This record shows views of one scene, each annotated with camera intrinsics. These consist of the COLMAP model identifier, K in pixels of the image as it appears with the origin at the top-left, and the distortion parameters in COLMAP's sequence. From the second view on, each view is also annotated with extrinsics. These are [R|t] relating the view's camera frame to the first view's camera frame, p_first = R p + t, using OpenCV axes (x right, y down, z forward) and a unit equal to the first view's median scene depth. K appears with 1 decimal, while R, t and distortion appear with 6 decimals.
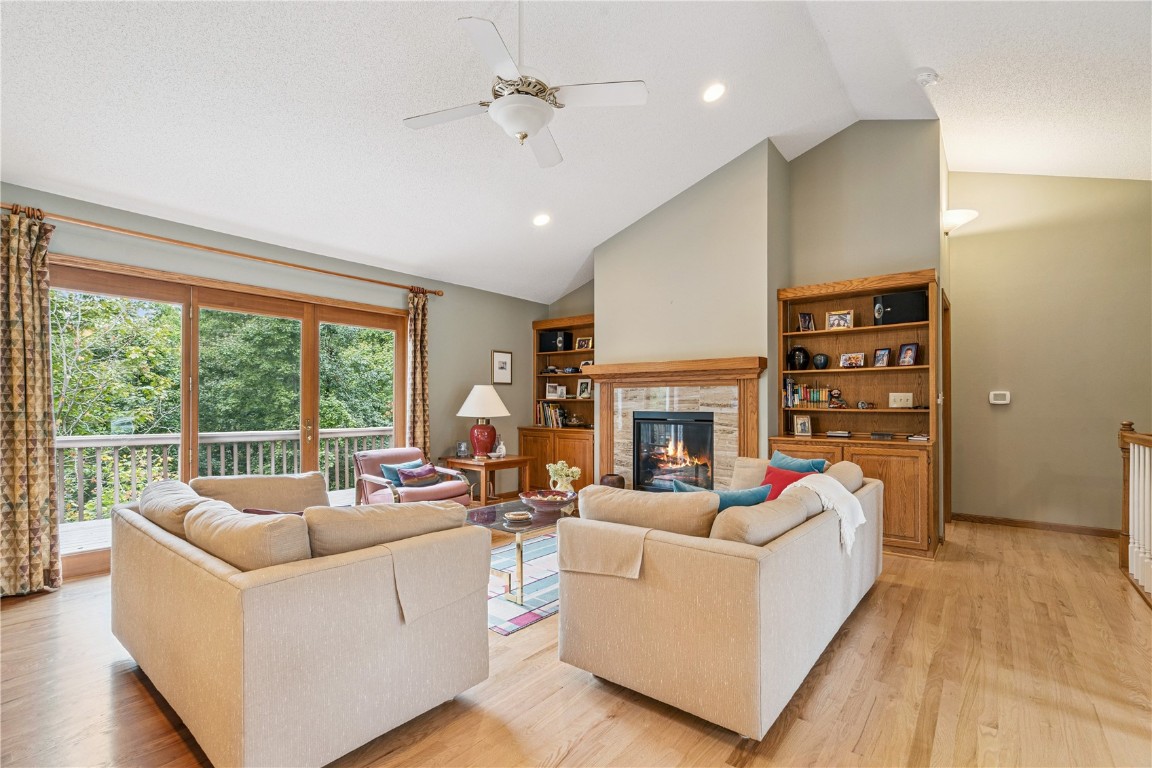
lens RADIAL K [[523.1, 0, 573.9], [0, 523.1, 399.5], [0, 0, 1]] dist [-0.002336, 0.001092]
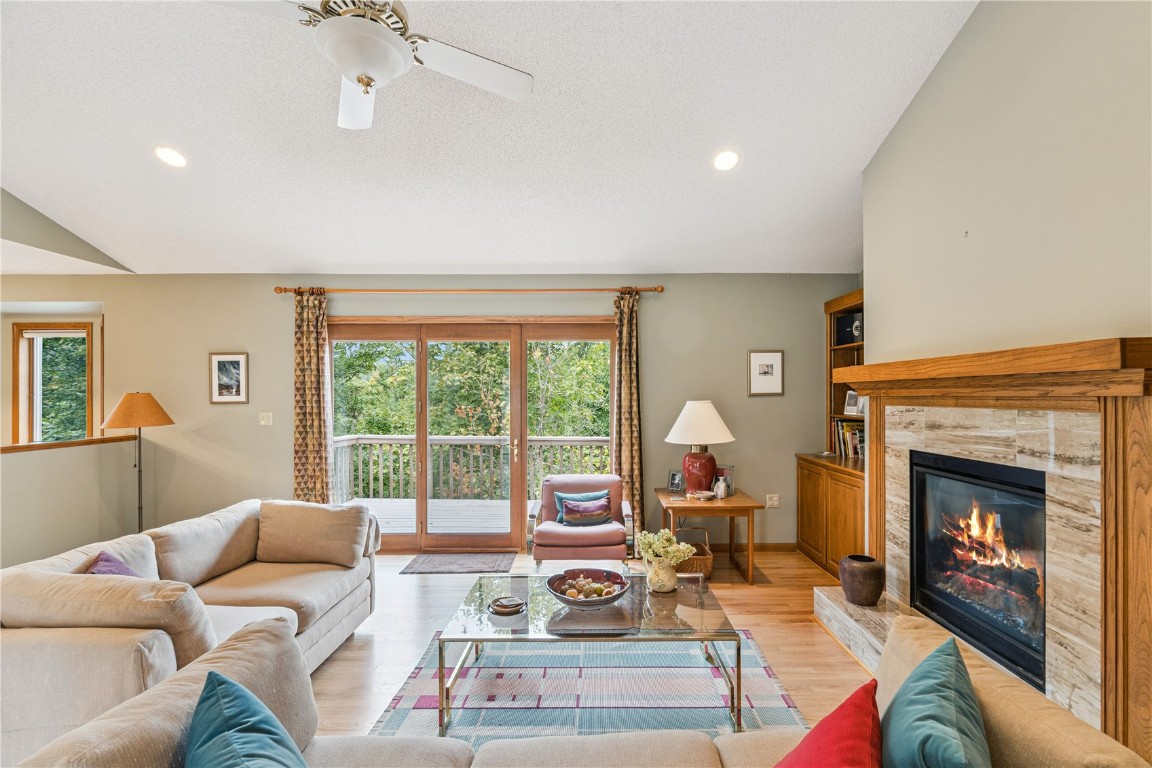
lens RADIAL K [[523.1, 0, 596.2], [0, 523.1, 397.2], [0, 0, 1]] dist [-0.002336, 0.001092]
pose [[0.638014, -0.004583, -0.770011, 0.376627], [0.013678, 0.999892, 0.005382, -0.045513], [0.769903, -0.013966, 0.638008, 0.465942]]
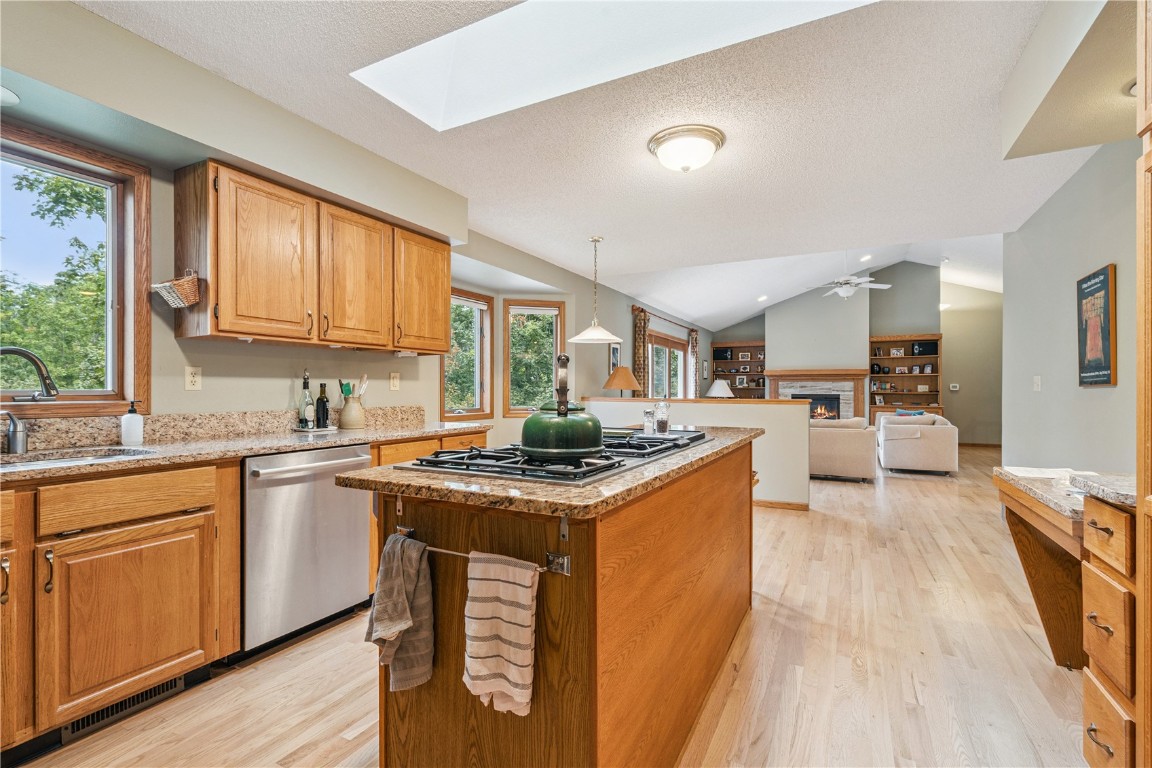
lens RADIAL K [[523.1, 0, 577.5], [0, 523.1, 389.9], [0, 0, 1]] dist [-0.002336, 0.001092]
pose [[0.981533, -0.004578, 0.191236, -1.221646], [0.001583, 0.999874, 0.015813, -0.029072], [-0.191284, -0.015218, 0.981417, -0.898546]]
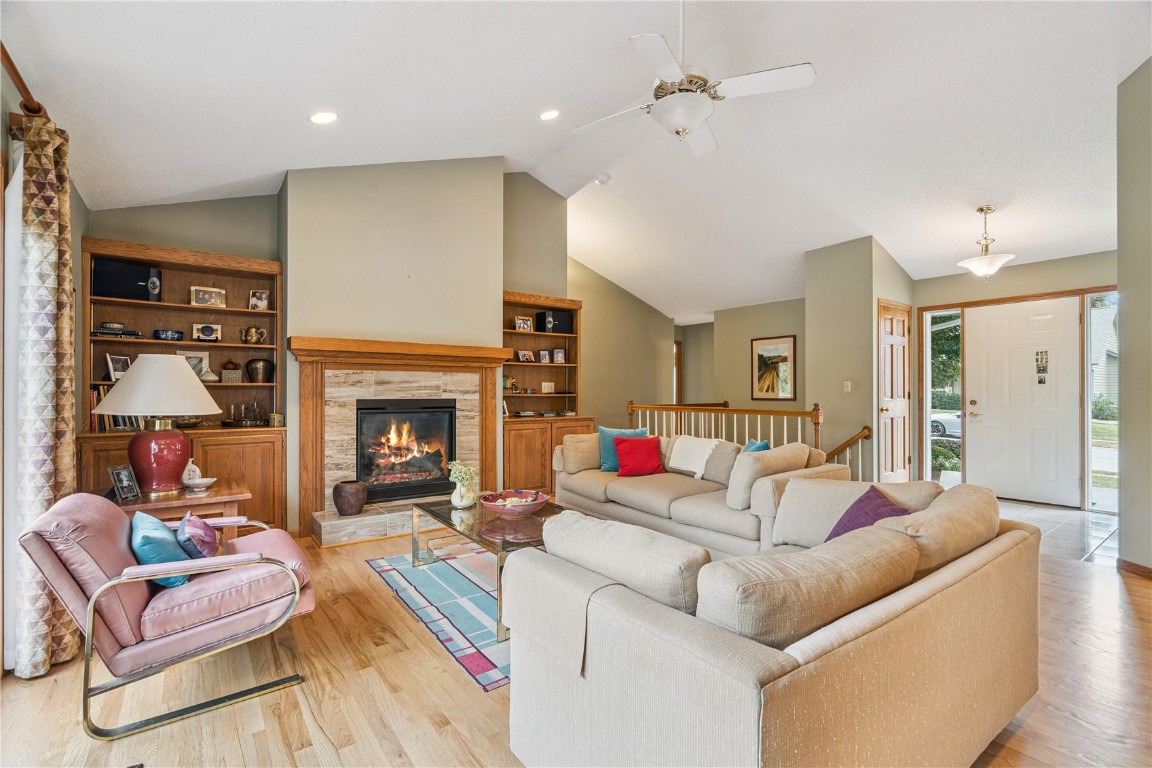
lens RADIAL K [[523.1, 0, 574.4], [0, 523.1, 388.8], [0, 0, 1]] dist [-0.002336, 0.001092]
pose [[0.251952, 0.001980, 0.967738, -0.676223], [-0.008810, 0.999961, 0.000248, 0.003576], [-0.967700, -0.008588, 0.251960, 0.548534]]
